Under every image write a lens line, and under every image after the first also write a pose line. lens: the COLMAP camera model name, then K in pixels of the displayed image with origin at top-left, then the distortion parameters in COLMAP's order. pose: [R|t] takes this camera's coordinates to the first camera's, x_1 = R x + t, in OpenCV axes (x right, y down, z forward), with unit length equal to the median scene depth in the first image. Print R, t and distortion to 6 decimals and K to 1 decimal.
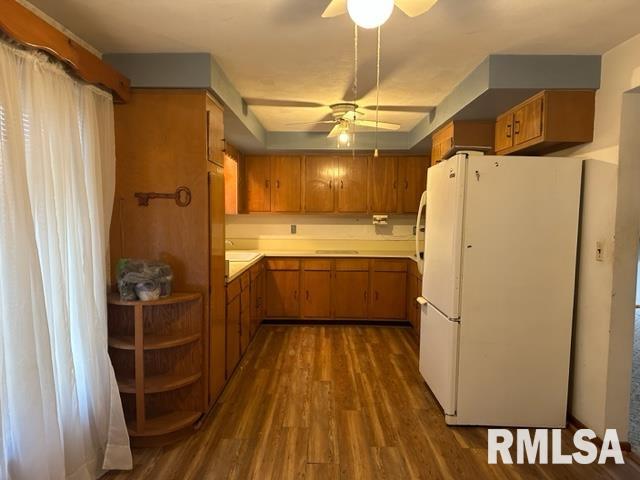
lens RADIAL K [[443.7, 0, 320.3], [0, 443.7, 241.1], [0, 0, 1]] dist [0.057944, -0.083960]
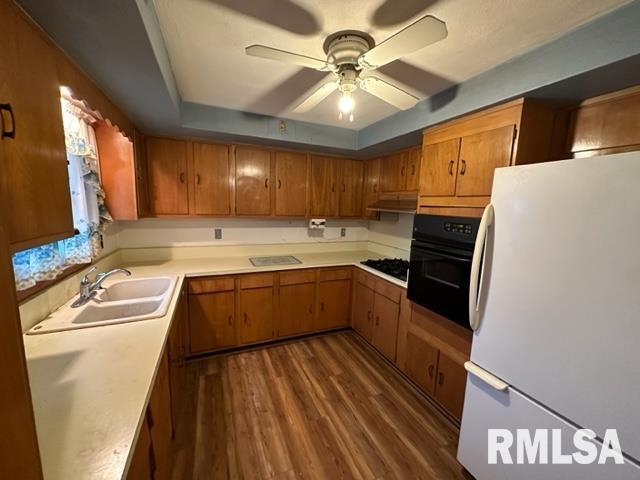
lens RADIAL K [[253.7, 0, 319.5], [0, 253.7, 238.9], [0, 0, 1]] dist [-0.001060, -0.000276]
pose [[0.912789, -0.035329, 0.406901, -0.135303], [0.001264, 0.996491, 0.083685, -0.096816], [-0.408430, -0.075872, 0.909631, 0.791115]]
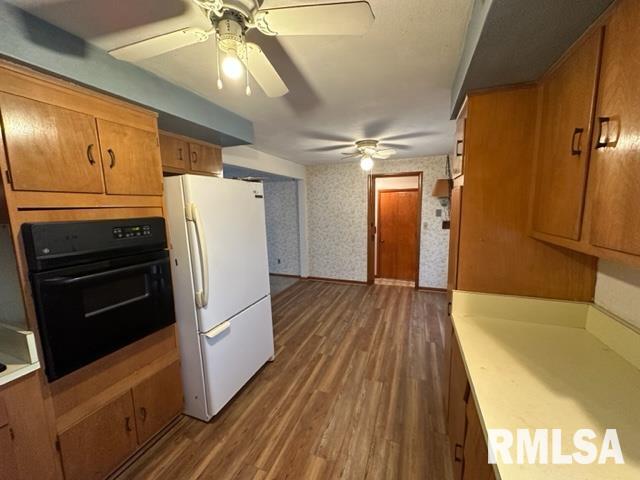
lens RADIAL K [[253.7, 0, 318.1], [0, 253.7, 238.3], [0, 0, 1]] dist [-0.001060, -0.000276]
pose [[-0.933691, -0.036635, 0.356200, -0.129123], [0.033641, 0.981378, 0.189116, -0.133455], [-0.356495, 0.188559, -0.915072, 1.380264]]
